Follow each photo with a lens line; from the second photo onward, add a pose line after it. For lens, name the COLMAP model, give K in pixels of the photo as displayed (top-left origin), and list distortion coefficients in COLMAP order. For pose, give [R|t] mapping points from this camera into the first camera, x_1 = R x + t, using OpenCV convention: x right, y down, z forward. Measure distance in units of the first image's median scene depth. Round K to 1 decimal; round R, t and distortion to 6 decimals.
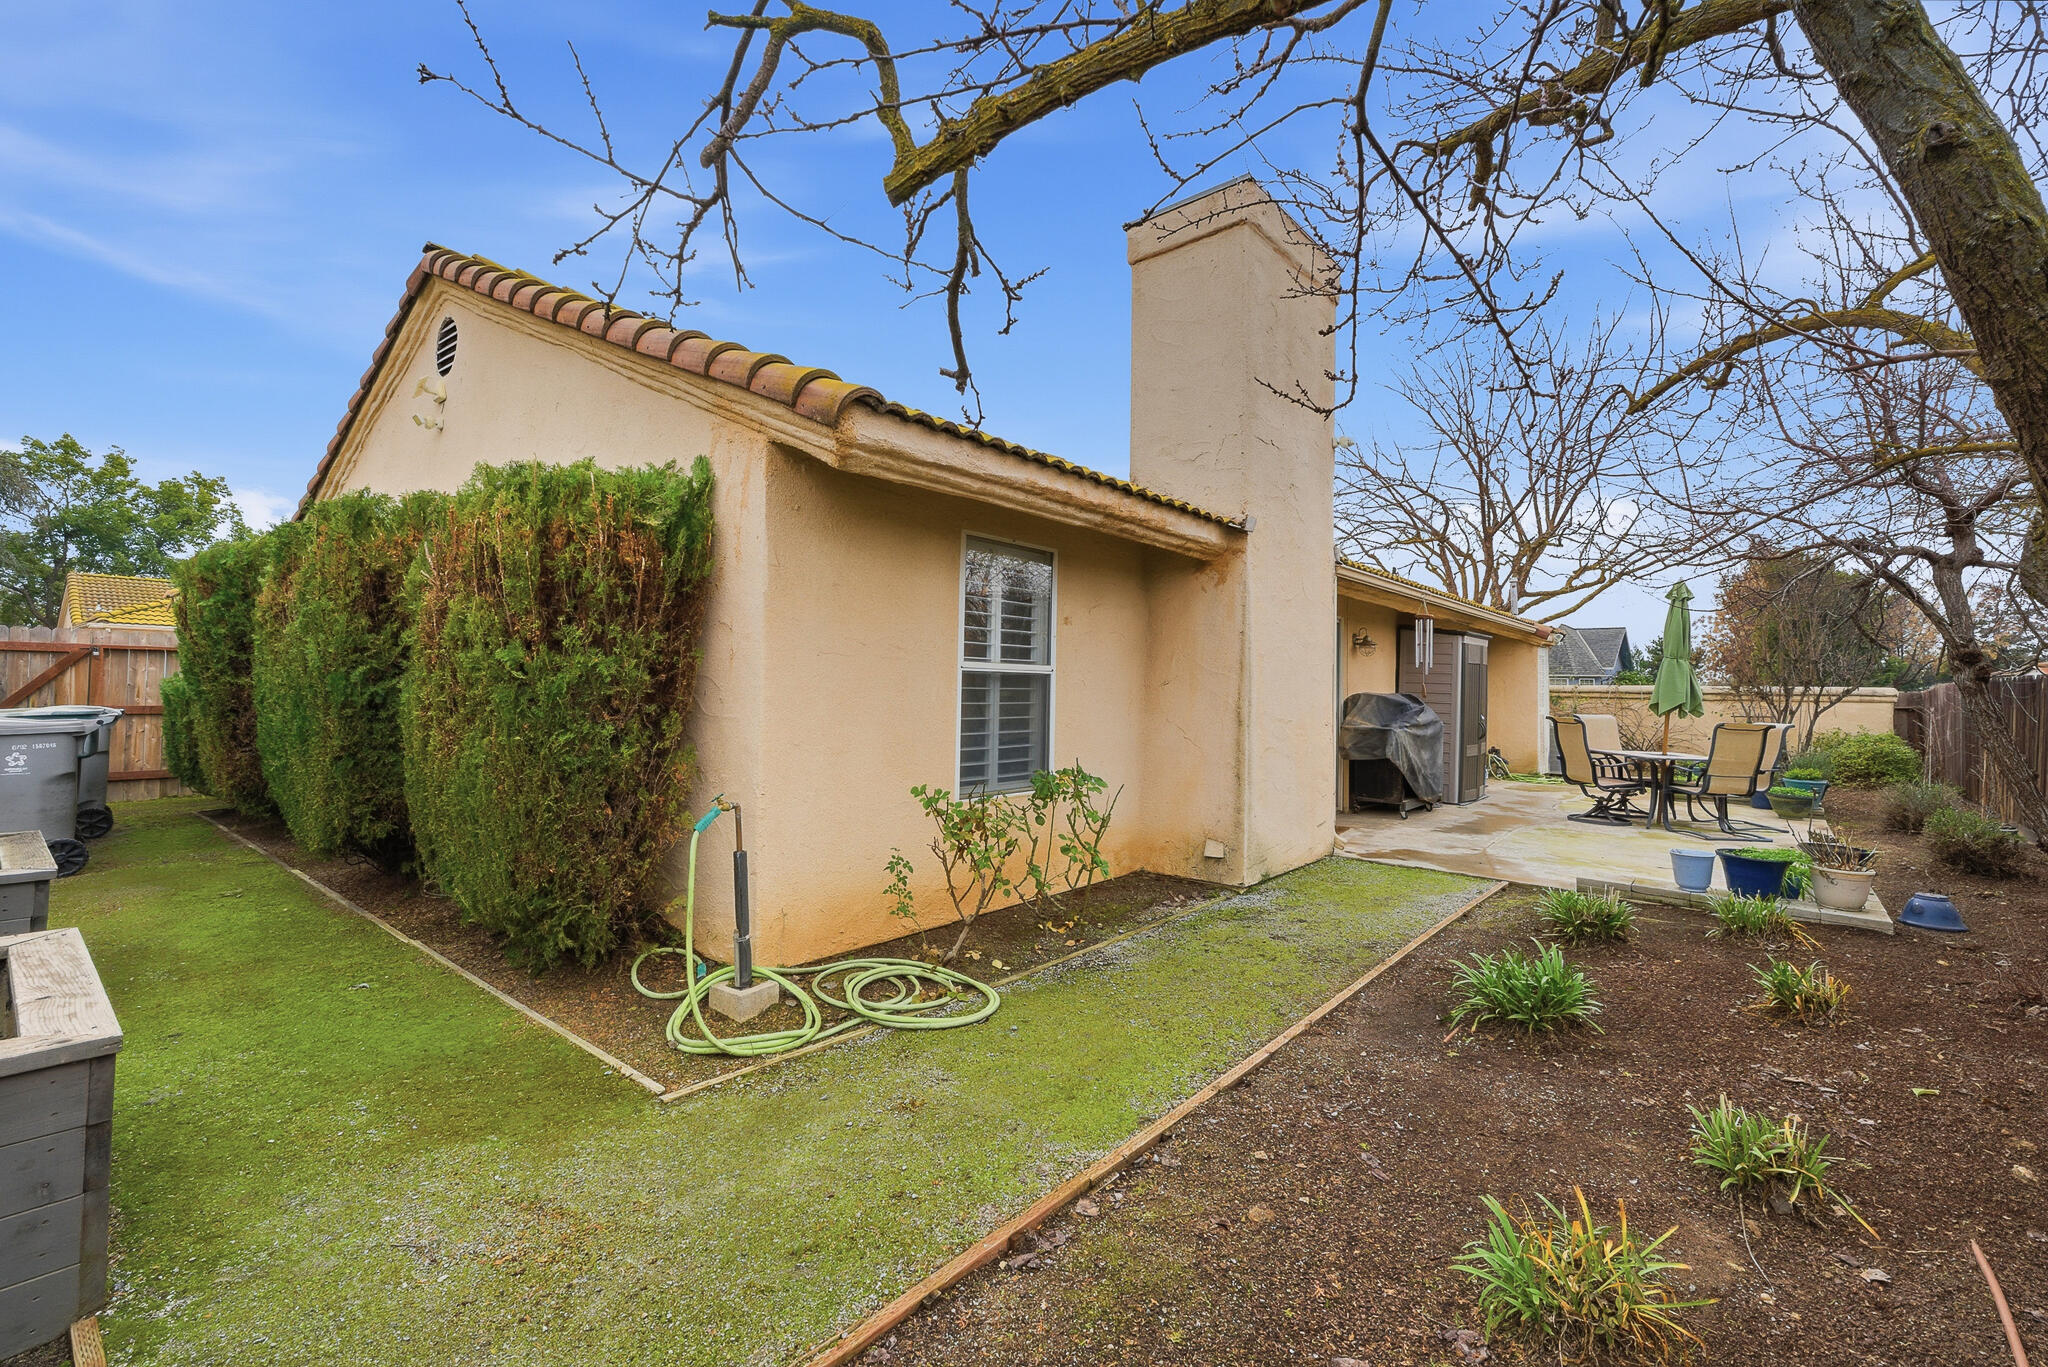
lens RADIAL K [[904.5, 0, 1031.5], [0, 904.5, 674.8], [0, 0, 1]] dist [-0.015185, 0.005537]
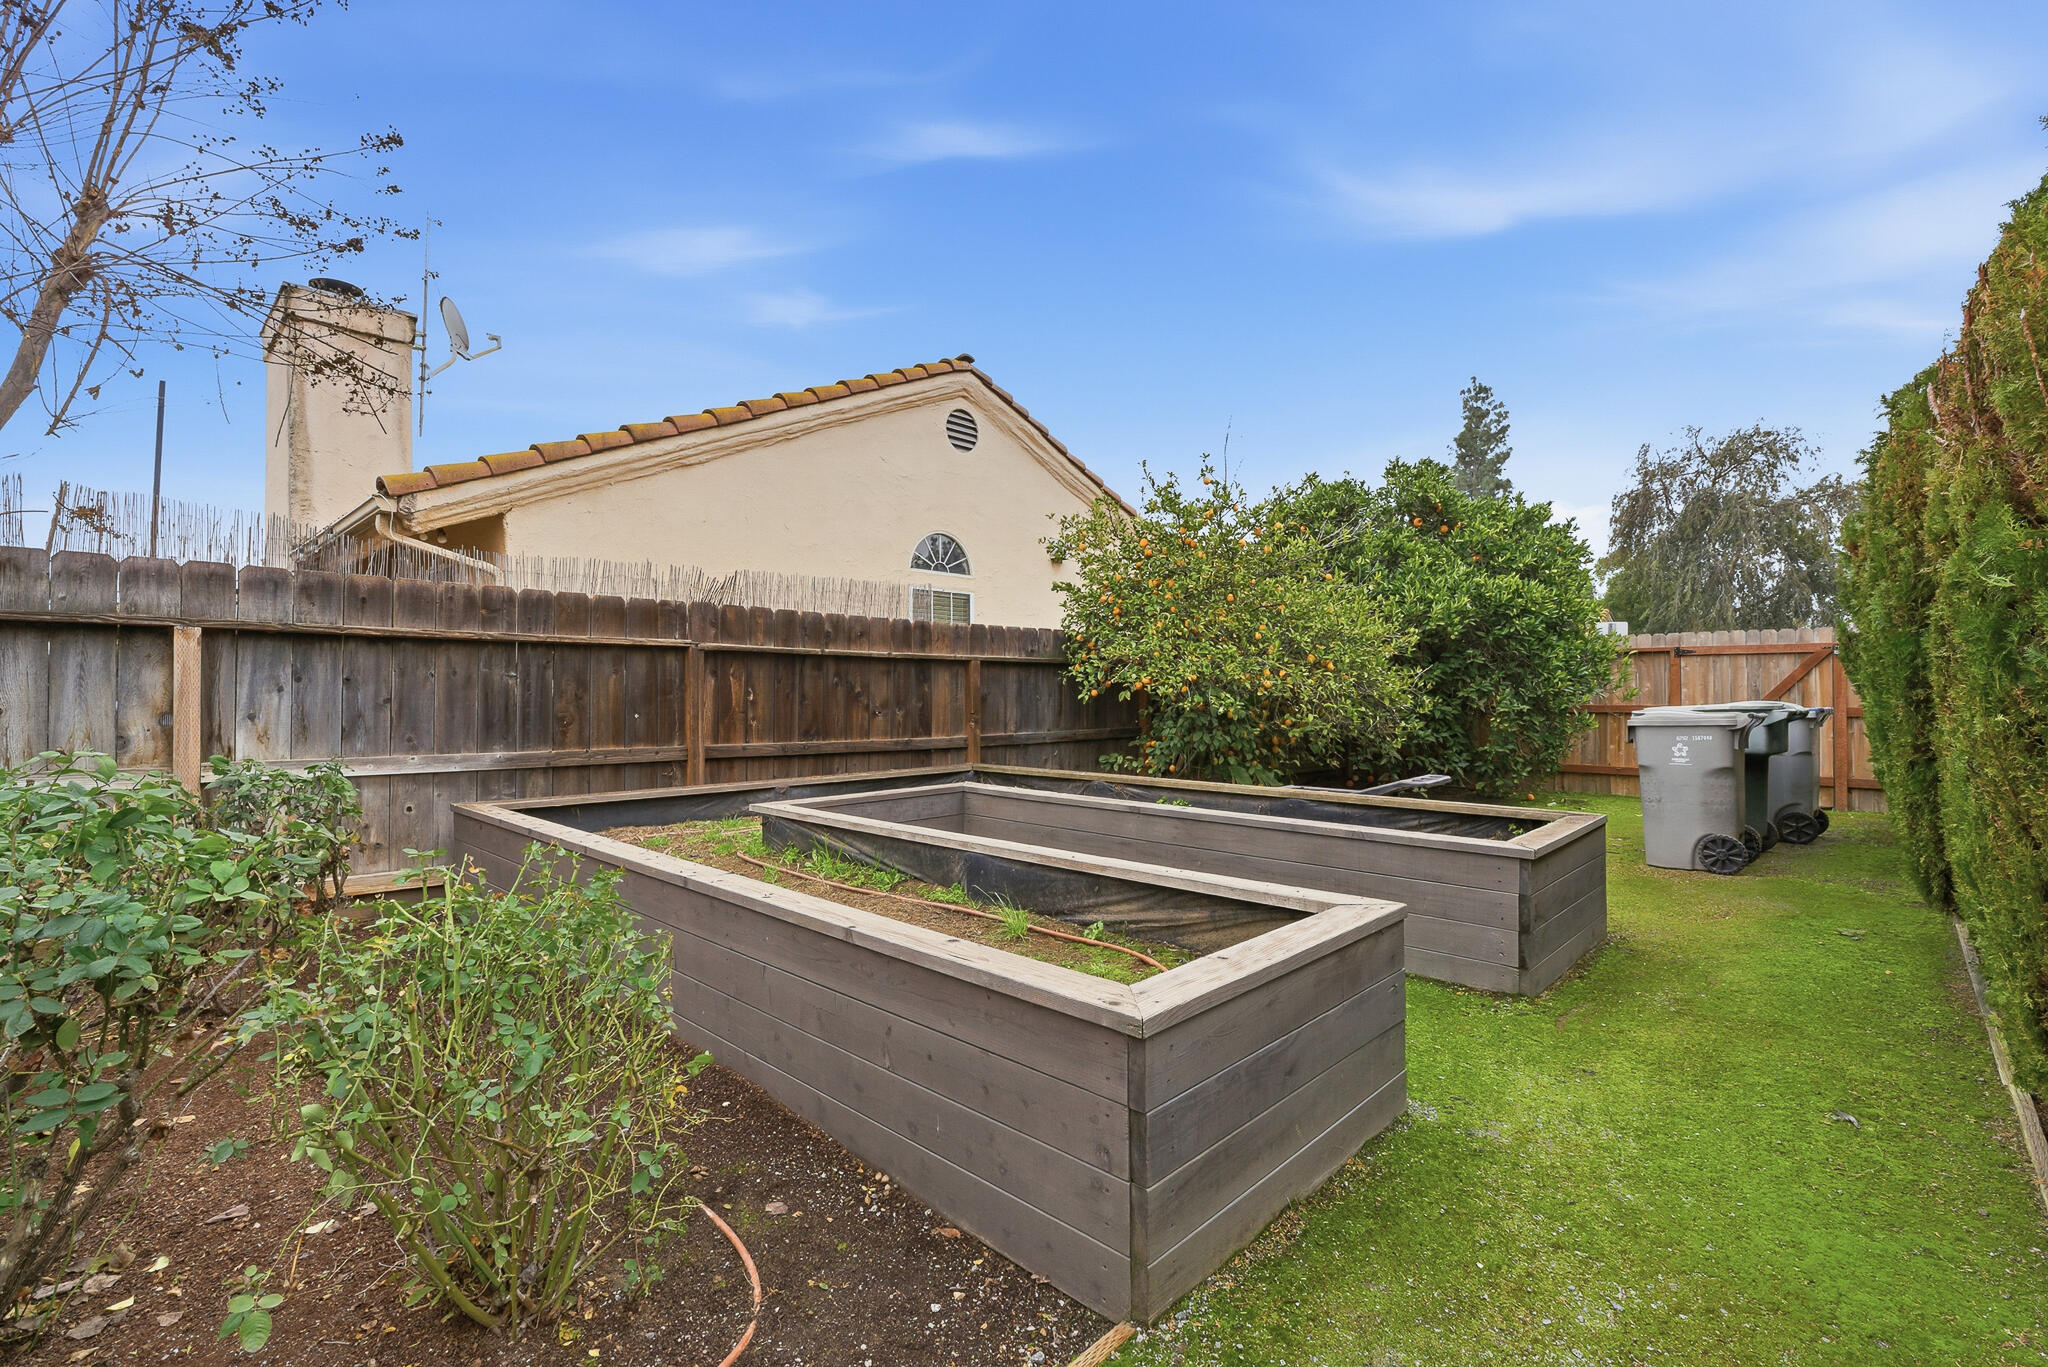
lens RADIAL K [[904.5, 0, 1031.5], [0, 904.5, 674.8], [0, 0, 1]] dist [-0.015185, 0.005537]
pose [[-0.078008, -0.036675, -0.996278, -0.064258], [0.015195, 0.999163, -0.037971, 0.050200], [0.996837, -0.018100, -0.077385, 0.477175]]
